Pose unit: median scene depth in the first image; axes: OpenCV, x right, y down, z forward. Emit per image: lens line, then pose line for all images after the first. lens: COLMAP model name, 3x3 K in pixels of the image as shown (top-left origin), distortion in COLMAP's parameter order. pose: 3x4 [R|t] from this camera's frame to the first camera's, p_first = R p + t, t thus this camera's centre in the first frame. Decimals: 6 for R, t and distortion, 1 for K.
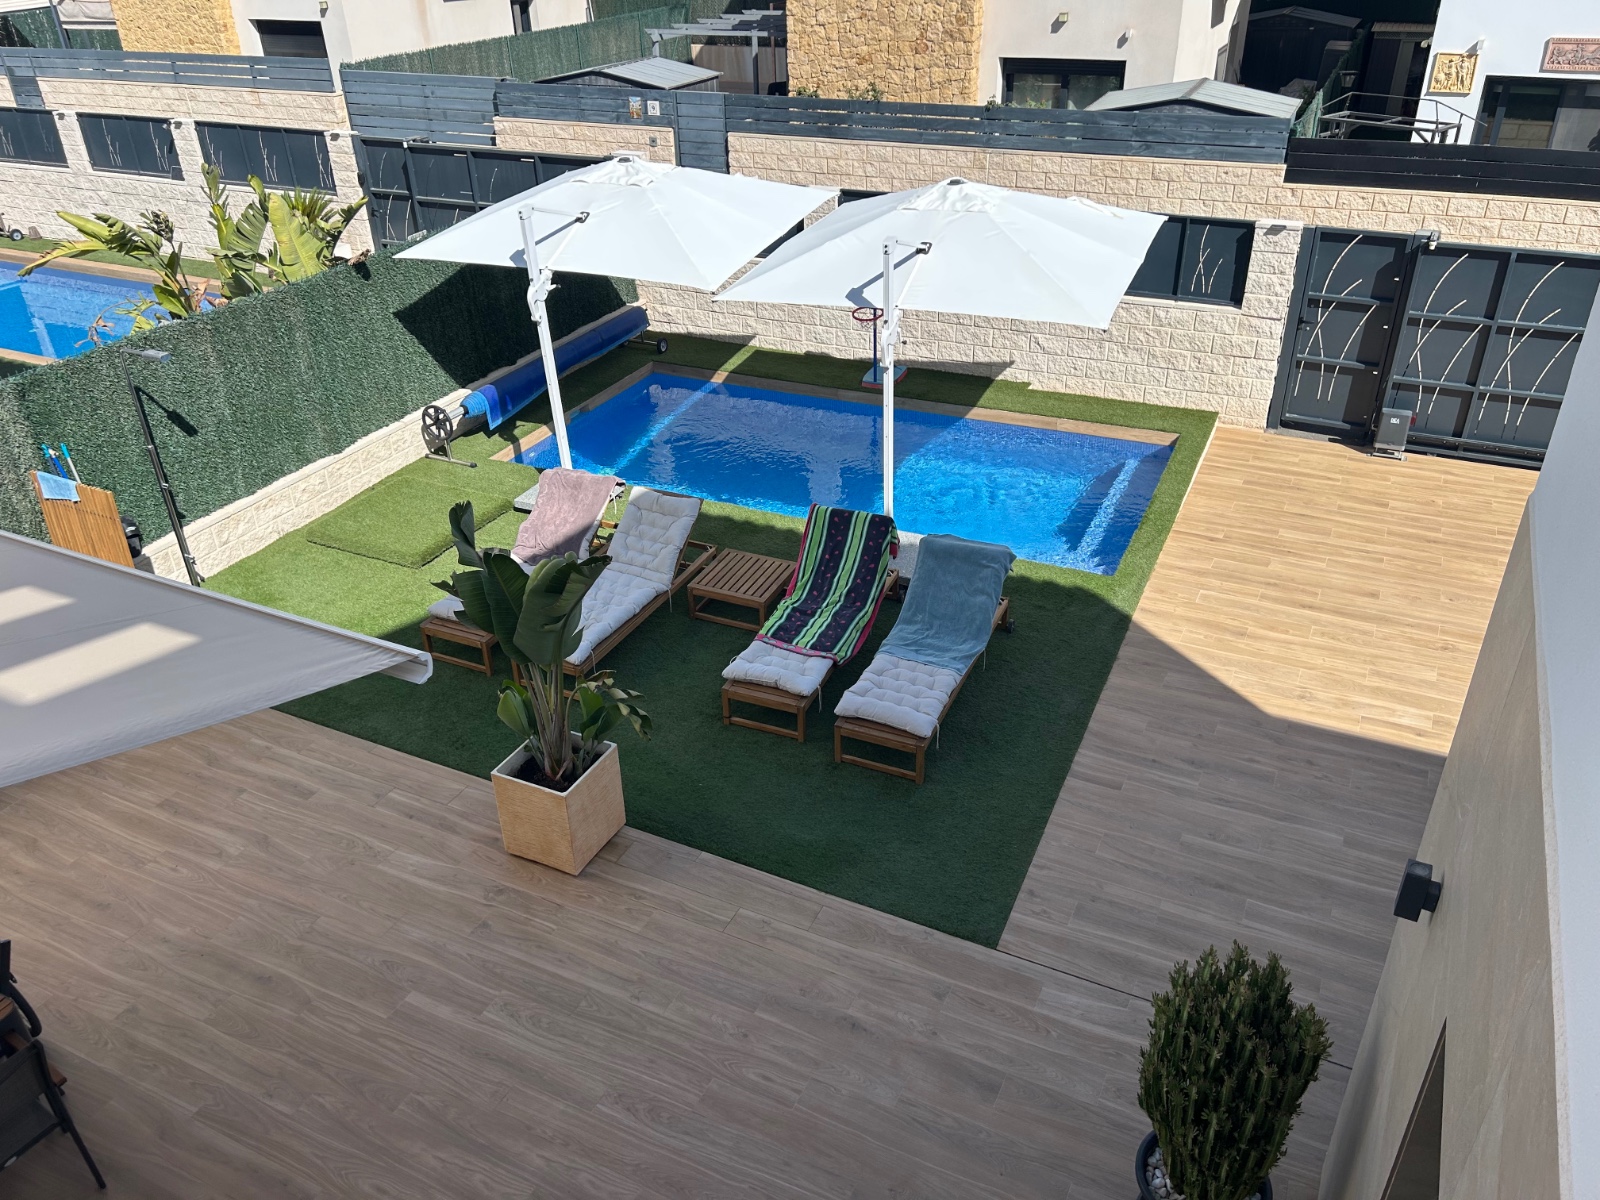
lens RADIAL K [[1198.7, 0, 789.3], [0, 1198.7, 596.2], [0, 0, 1]] dist [0.068130, -0.079384]
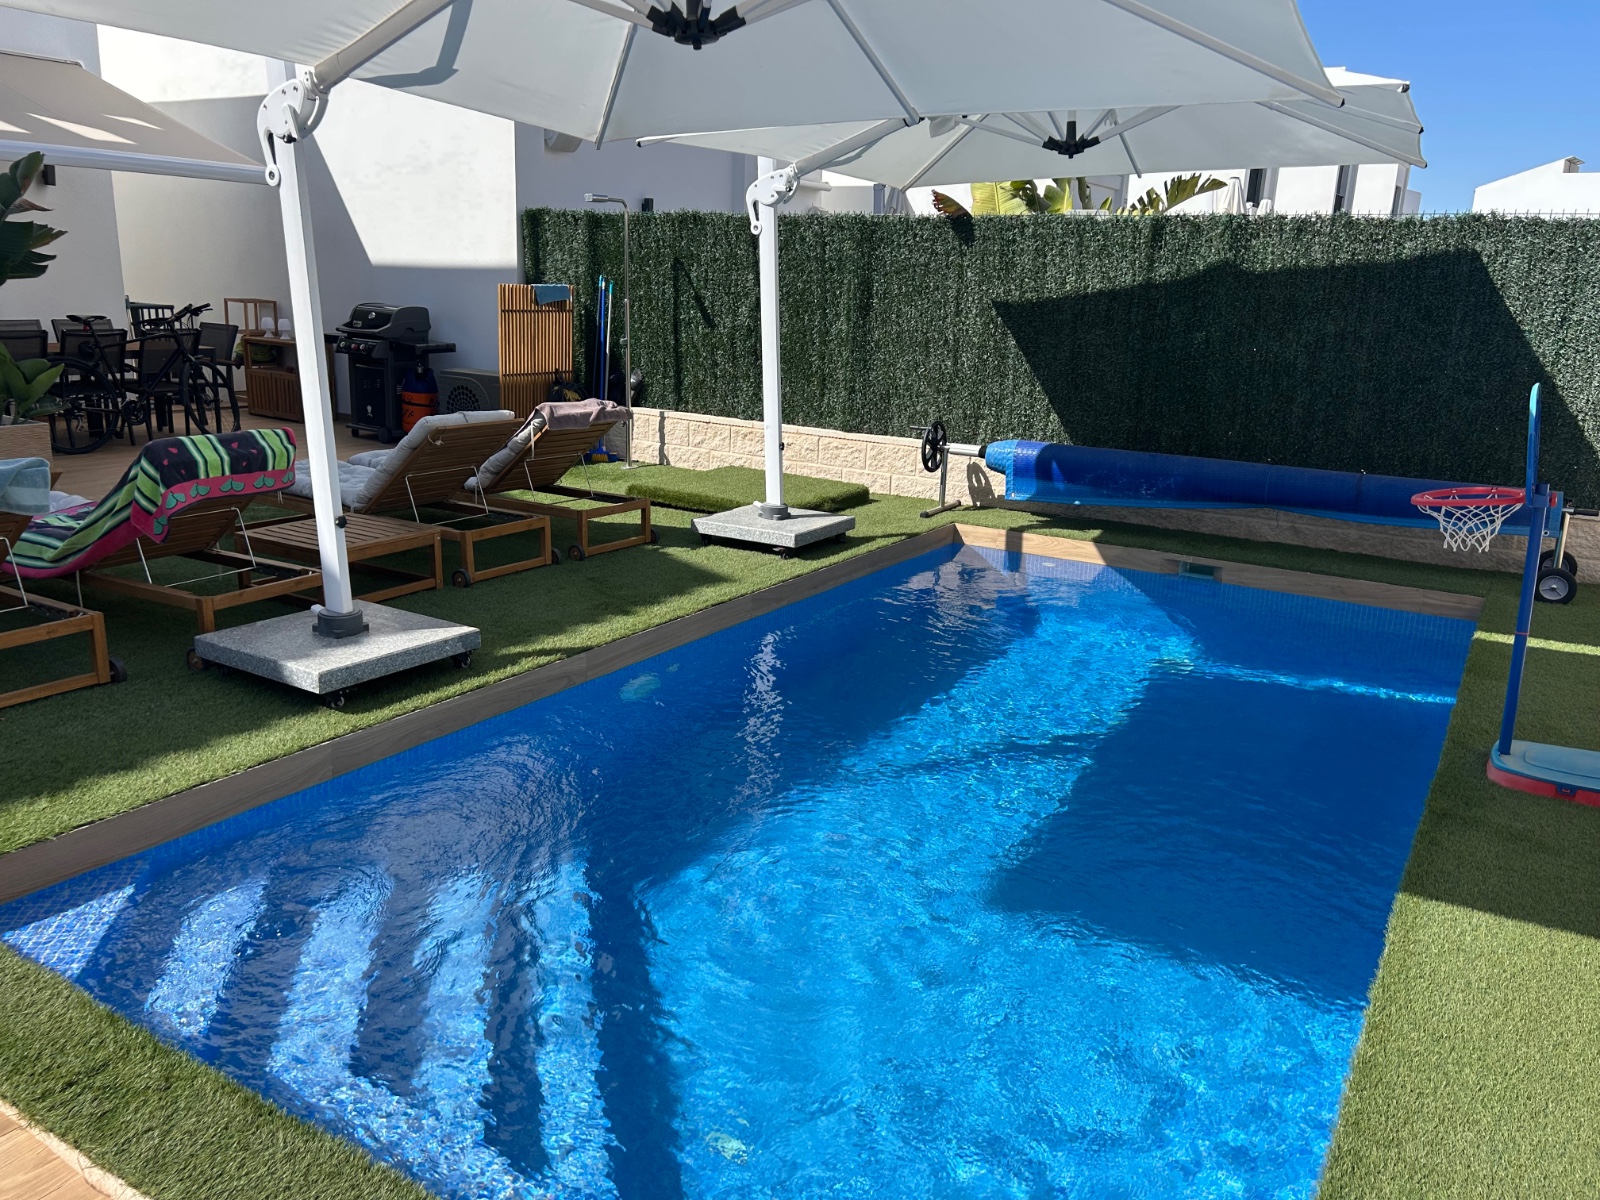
lens RADIAL K [[1198.7, 0, 789.3], [0, 1198.7, 596.2], [0, 0, 1]] dist [0.068130, -0.079384]
pose [[-0.115949, 0.273101, -0.954972, 0.481178], [-0.533269, 0.794019, 0.291819, -0.265089], [0.837962, 0.543093, 0.053571, 1.054605]]
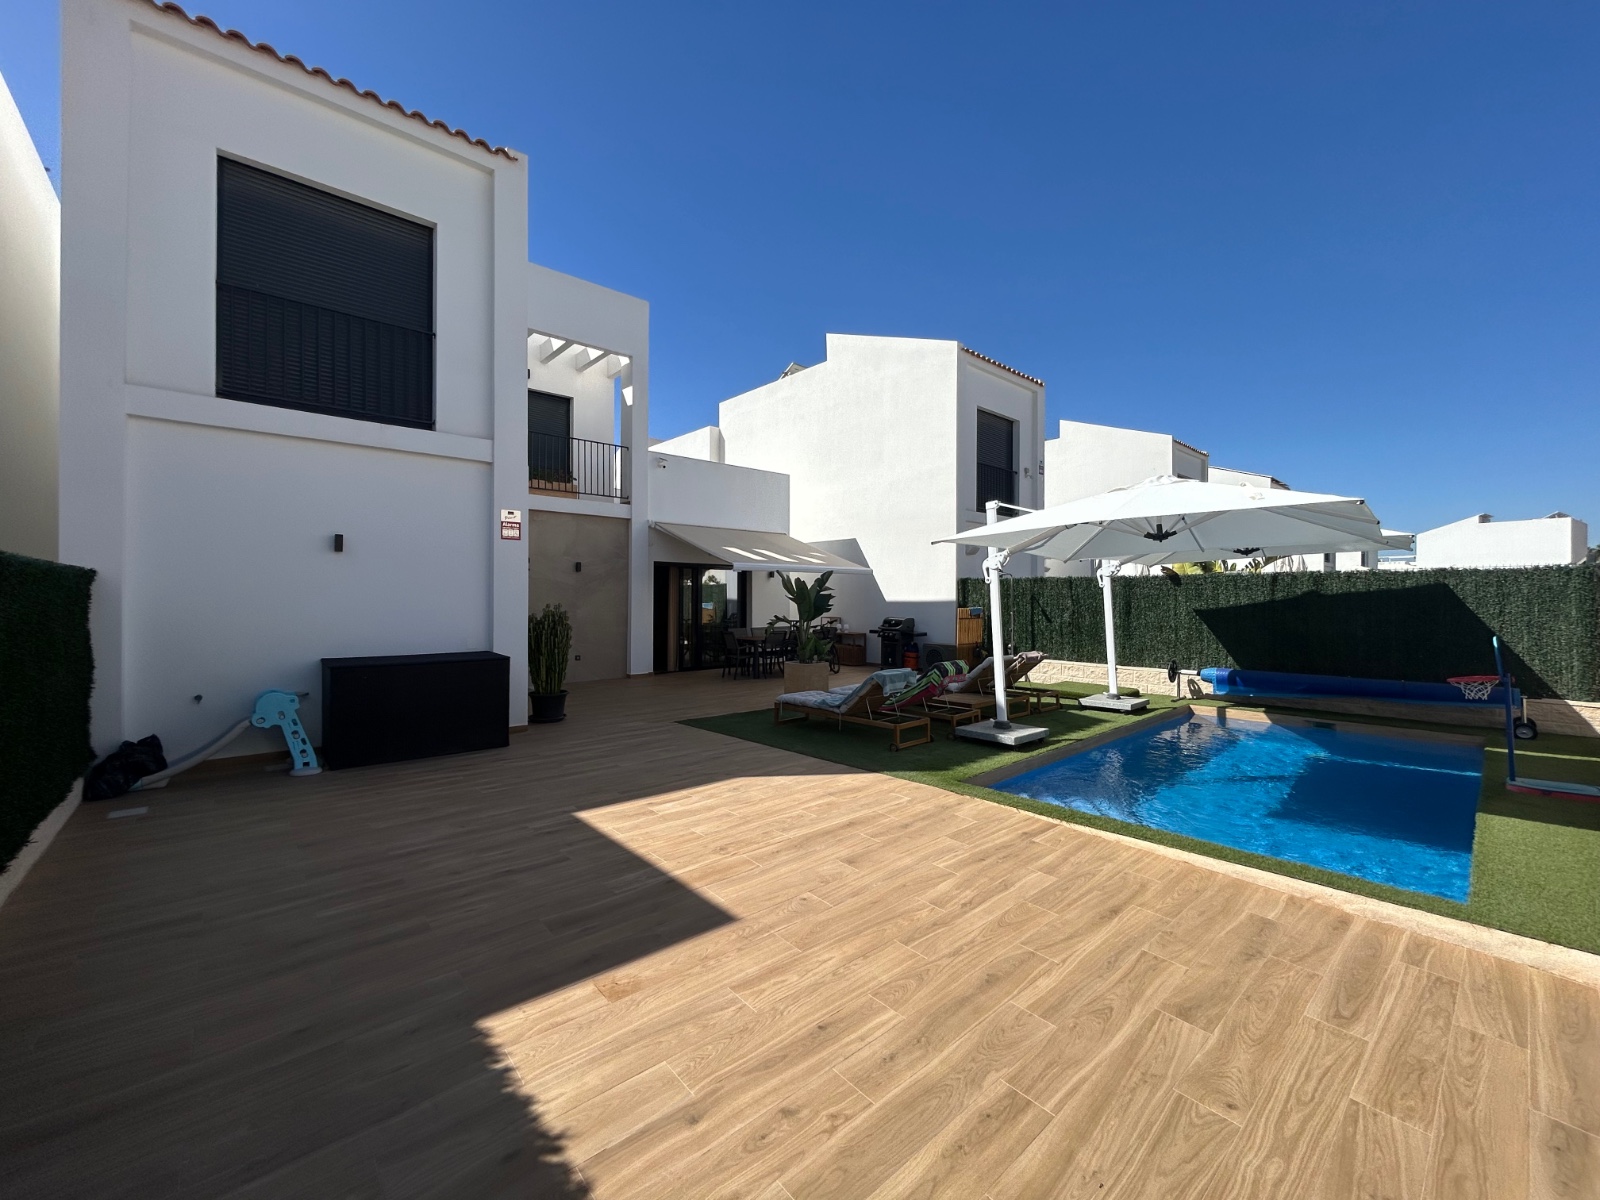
lens RADIAL K [[642.7, 0, 800.1], [0, 642.7, 601.1], [0, 0, 1]] dist [-0.000003, 0.000090]
pose [[-0.375868, 0.030109, -0.926184, 0.794093], [-0.465424, 0.858131, 0.216777, -0.202025], [0.801314, 0.512548, -0.308530, 0.916722]]
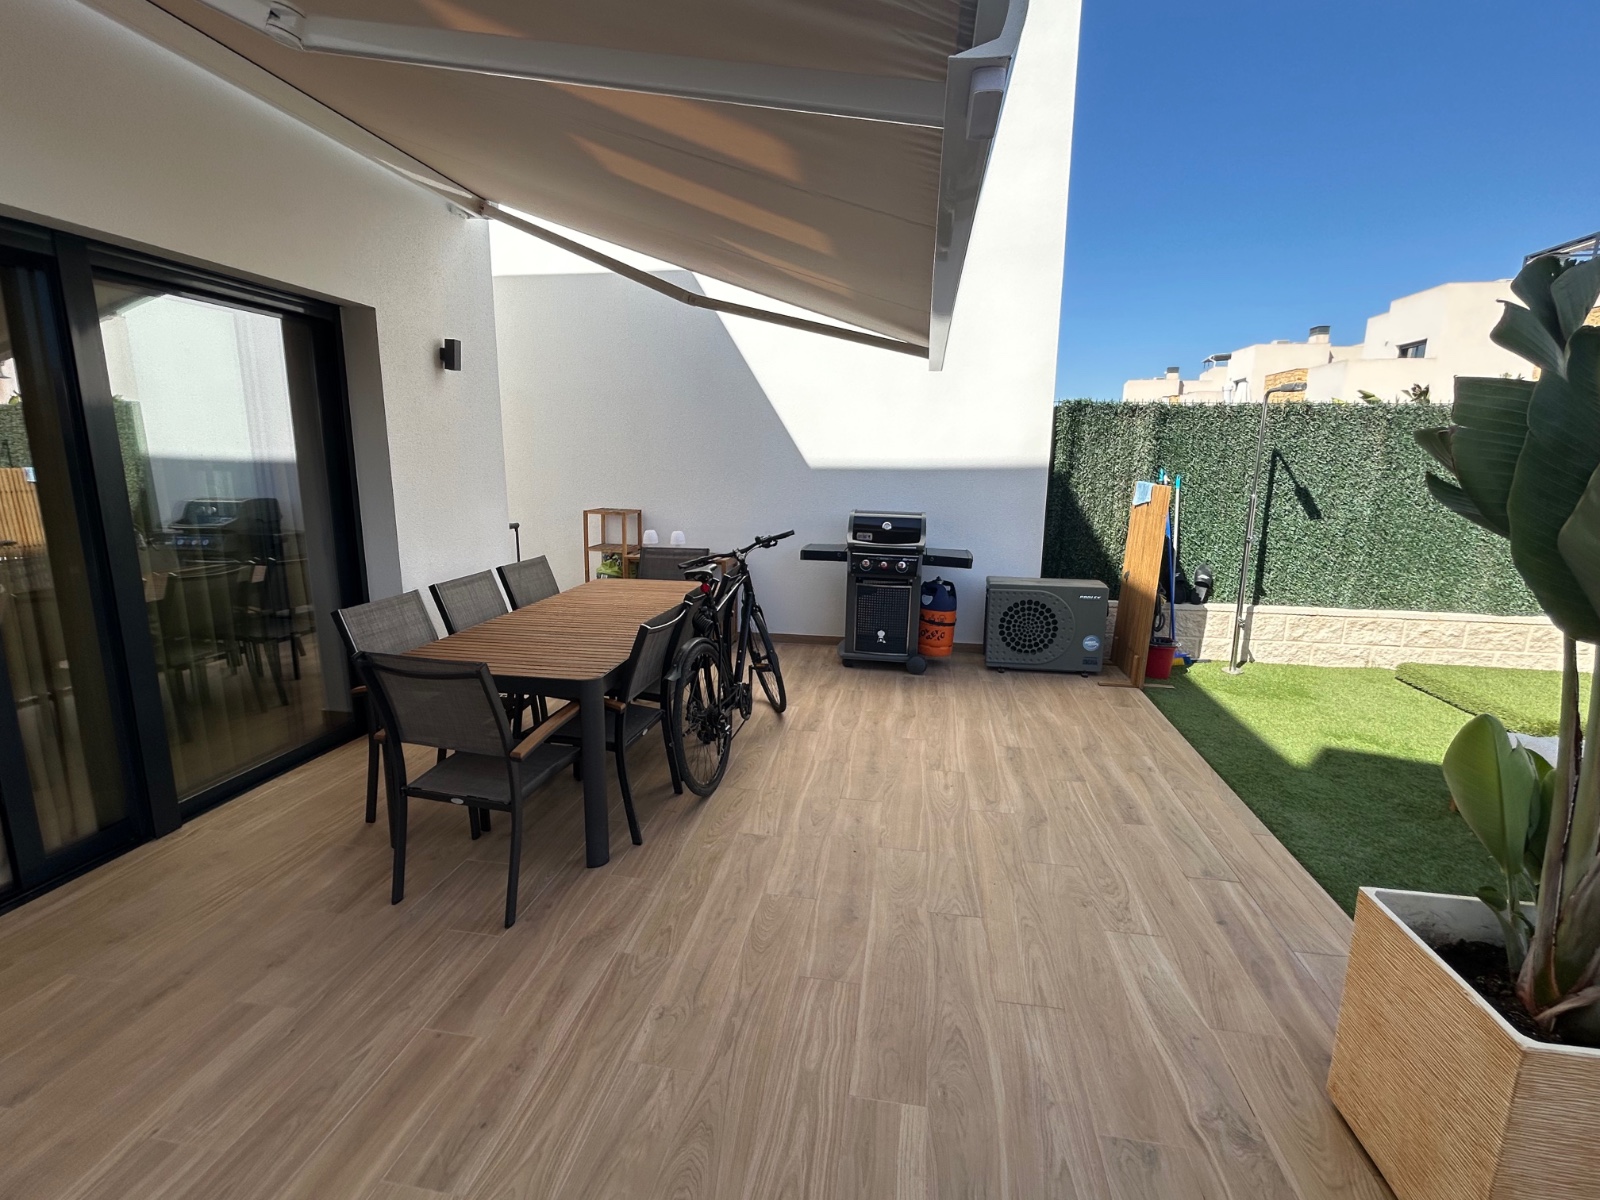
lens RADIAL K [[734.1, 0, 801.5], [0, 734.1, 593.6], [0, 0, 1]] dist [0.000089, 0.000427]
pose [[0.300121, 0.206686, -0.931240, -0.055196], [-0.498154, 0.866506, 0.031773, 0.096750], [0.813493, 0.454365, 0.363018, 0.454943]]
